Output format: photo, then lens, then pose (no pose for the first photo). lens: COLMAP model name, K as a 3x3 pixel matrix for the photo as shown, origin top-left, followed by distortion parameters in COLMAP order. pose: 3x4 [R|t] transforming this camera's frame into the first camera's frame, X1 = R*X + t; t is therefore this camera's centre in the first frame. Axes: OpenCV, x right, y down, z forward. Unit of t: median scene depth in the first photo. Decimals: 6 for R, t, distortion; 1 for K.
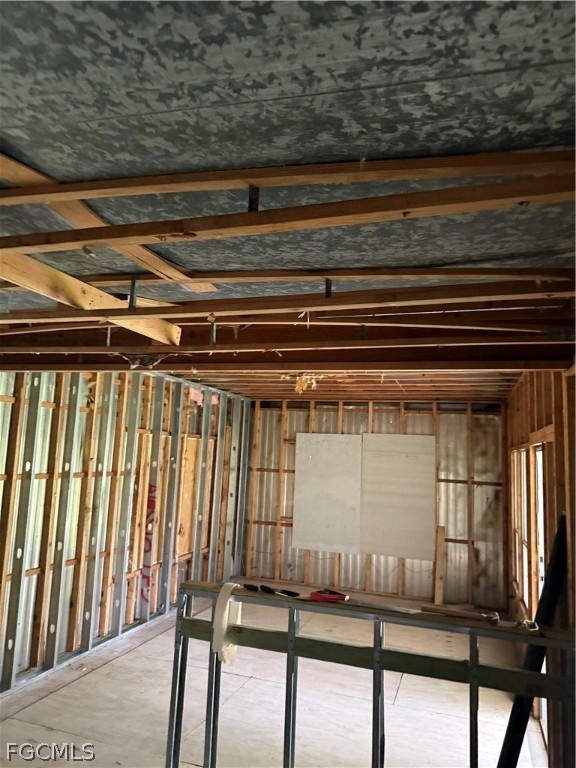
lens RADIAL K [[544.4, 0, 281.7], [0, 544.4, 387.6], [0, 0, 1]] dist [0.100470, -0.122917]
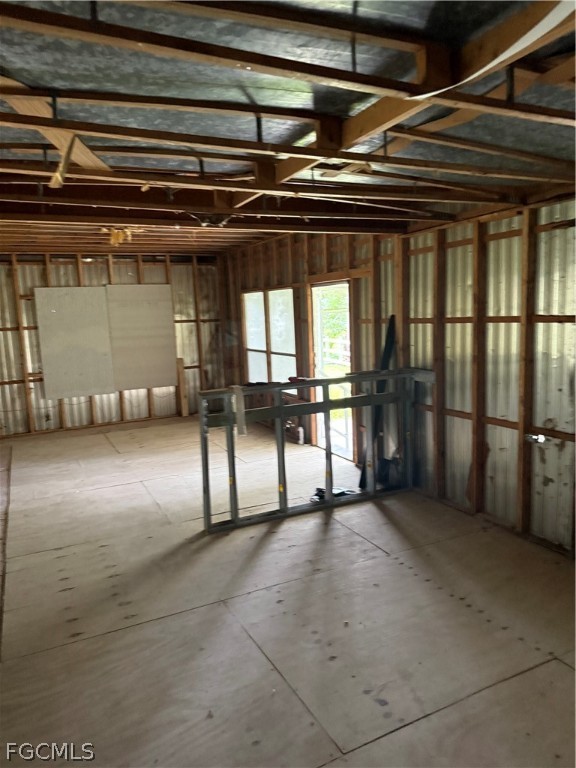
lens RADIAL K [[535.0, 0, 288.0], [0, 535.0, 384.0], [0, 0, 1]] dist [0.126226, -0.174324]
pose [[0.708544, -0.169727, 0.684951, -0.485415], [-0.010265, 0.968062, 0.250499, 0.001182], [-0.705592, -0.184521, 0.684173, -0.021428]]
